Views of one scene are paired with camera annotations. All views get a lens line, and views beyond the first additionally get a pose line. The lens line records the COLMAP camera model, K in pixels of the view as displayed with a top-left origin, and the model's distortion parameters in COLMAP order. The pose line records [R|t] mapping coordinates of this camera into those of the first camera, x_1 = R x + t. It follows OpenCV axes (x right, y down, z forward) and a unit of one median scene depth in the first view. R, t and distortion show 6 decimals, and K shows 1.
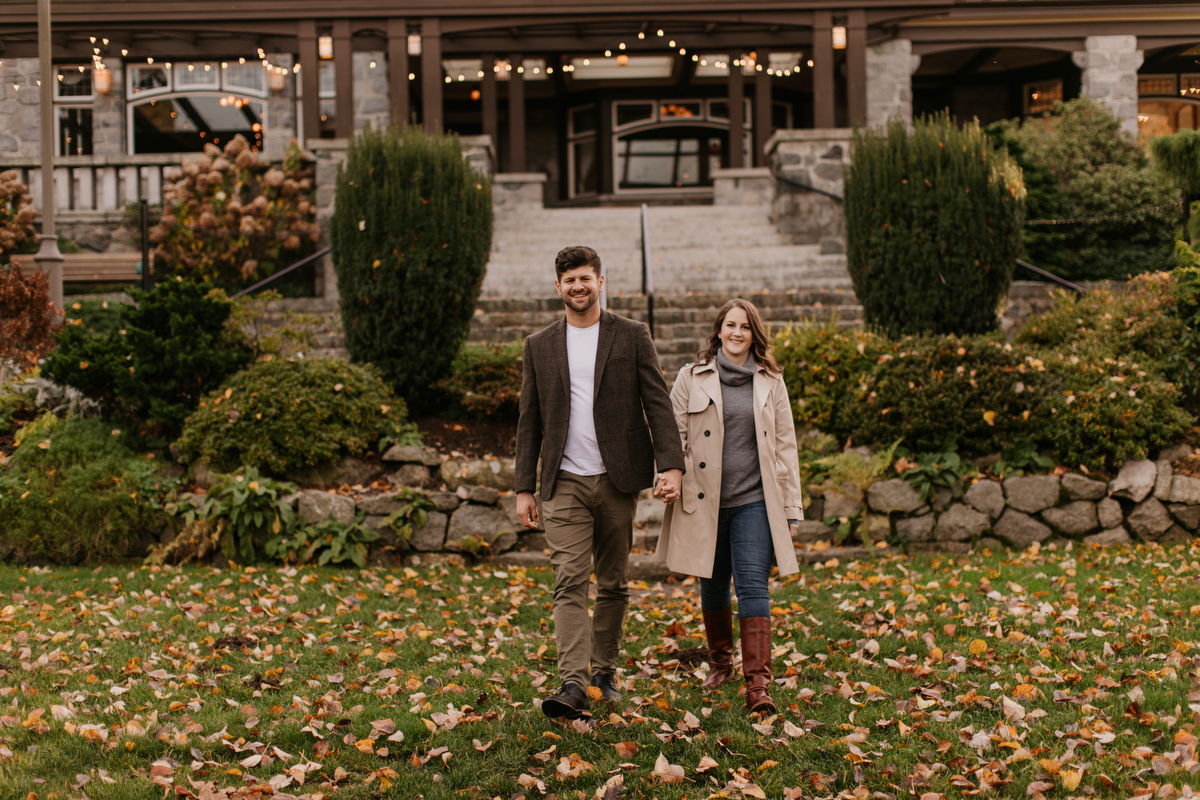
lens RADIAL K [[1759.5, 0, 595.5], [0, 1759.5, 397.2], [0, 0, 1]] dist [0.028959, 0.000000]
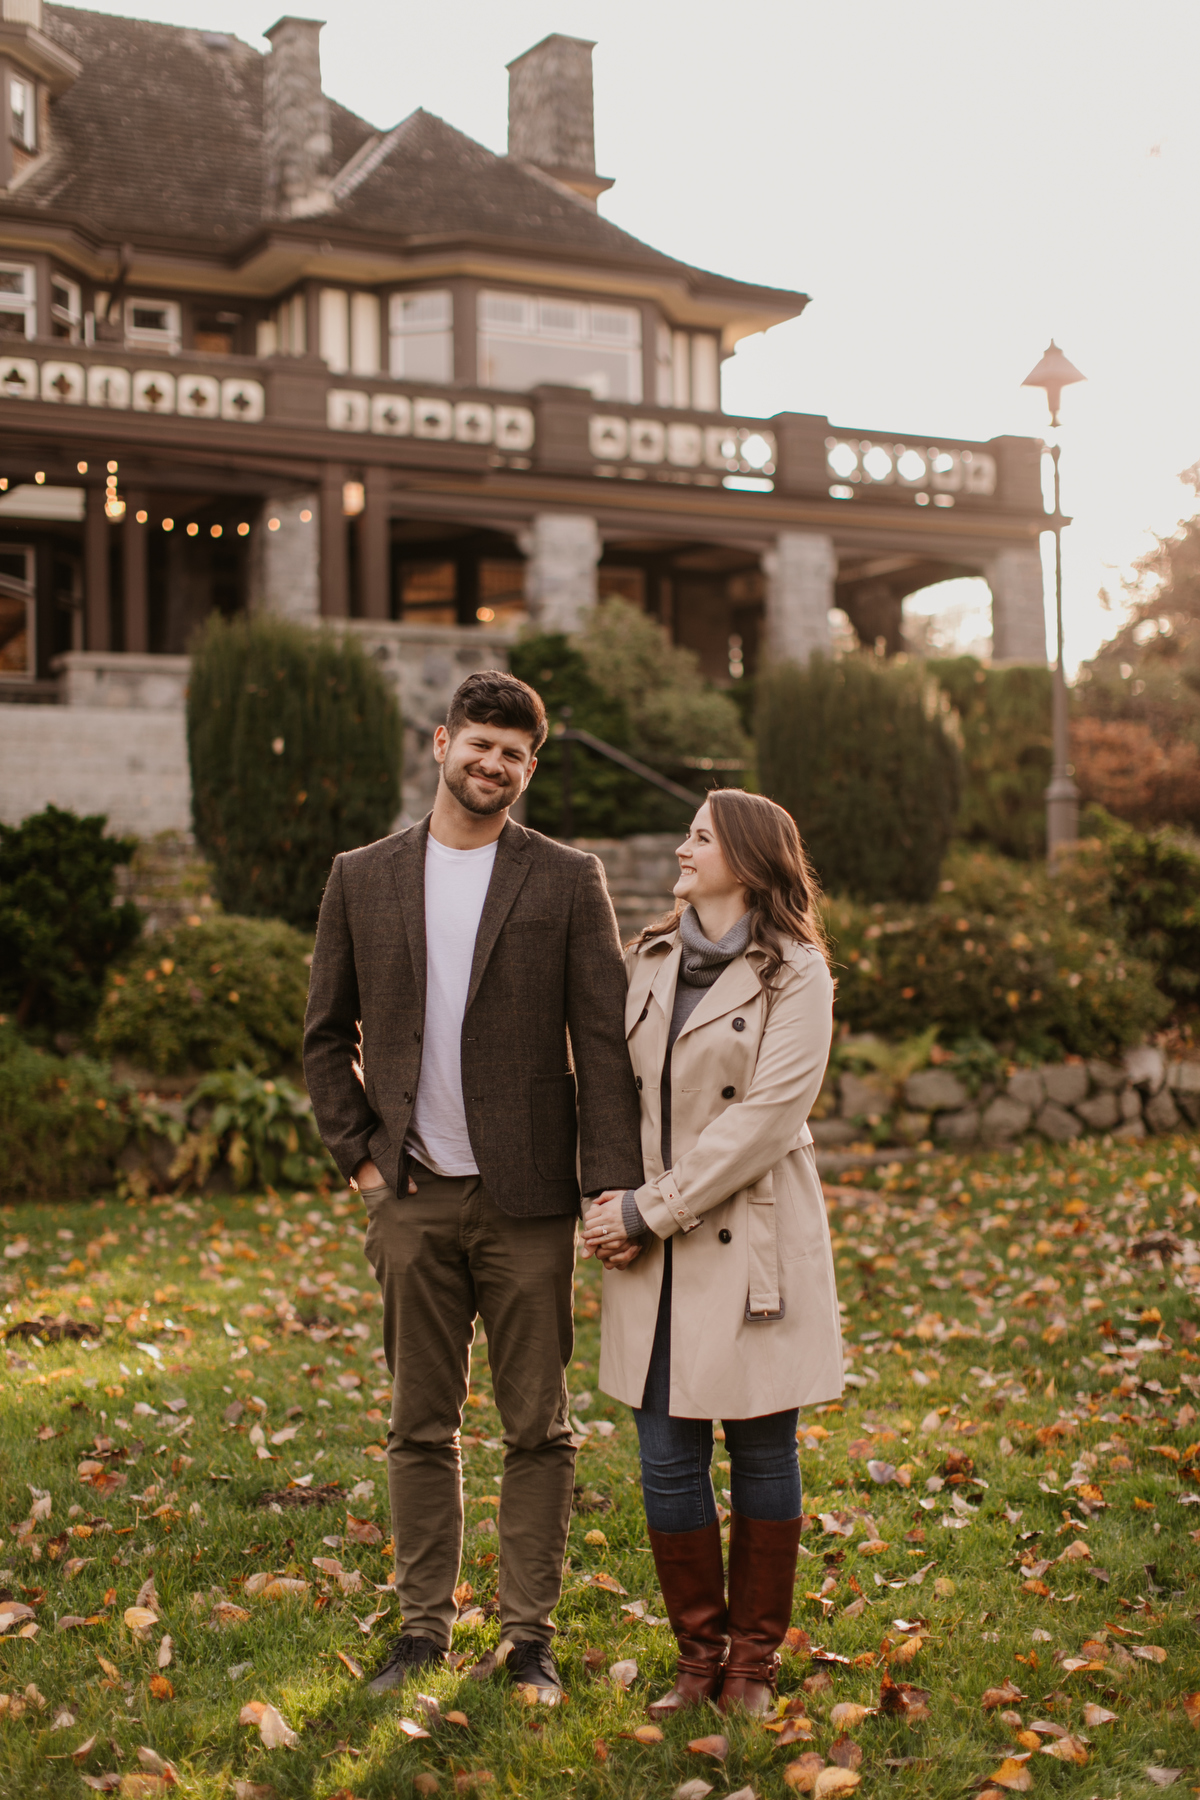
lens RADIAL K [[2639.2, 0, 590.9], [0, 2639.2, 899.2], [0, 0, 1]] dist [0.028959, 0.000000]
pose [[0.874573, 0.019830, 0.484488, -0.381939], [-0.005572, 0.999508, -0.030851, 0.001774], [-0.484862, 0.024282, 0.874254, -0.039483]]
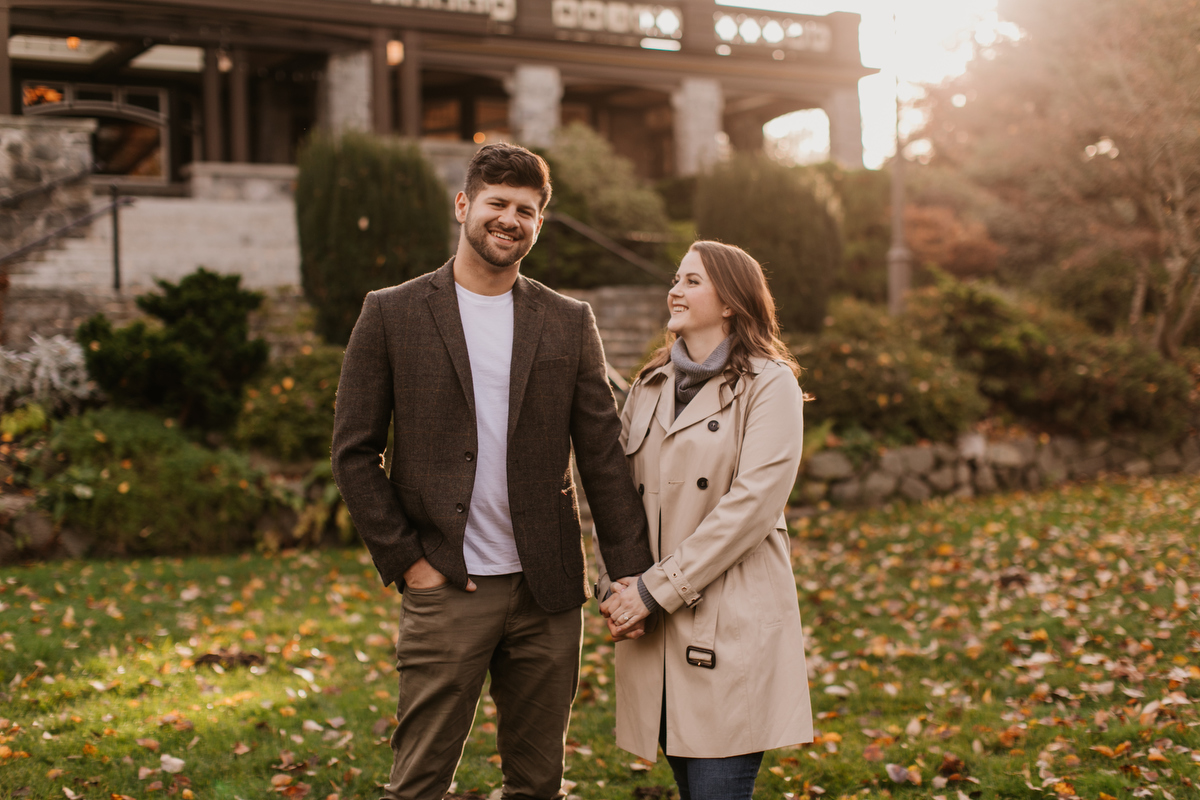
lens RADIAL K [[1759.5, 0, 600.5], [0, 1759.5, 402.7], [0, 0, 1]] dist [0.028959, 0.000000]
pose [[0.855336, -0.007422, 0.518021, -0.376765], [0.003306, 0.999955, 0.008868, 0.000244], [-0.518064, -0.005873, 0.855322, 0.017487]]
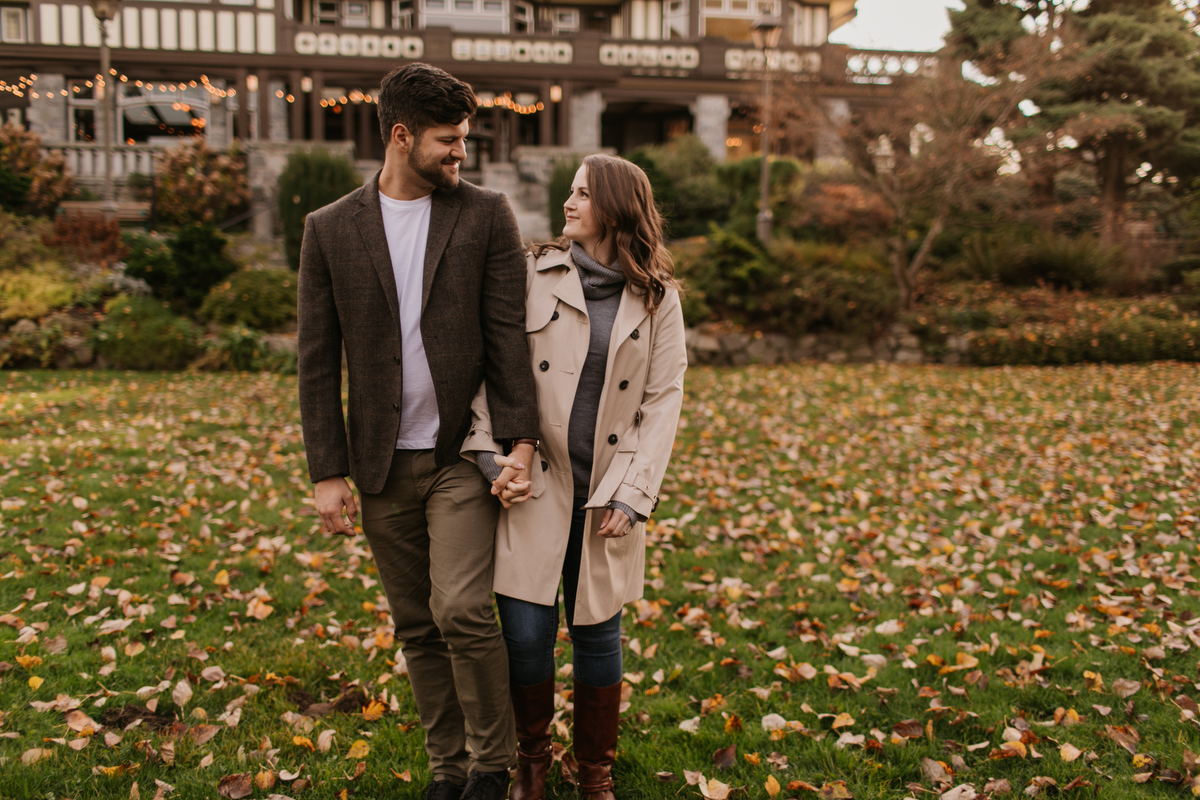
lens RADIAL K [[1174.0, 0, 597.9], [0, 1174.0, 403.7], [0, 0, 1]] dist [-0.005588, 0.000000]
pose [[0.986389, 0.009222, 0.164167, -0.011570], [-0.022899, 0.996401, 0.081617, 0.008281], [-0.162824, -0.084266, 0.983050, -0.220426]]
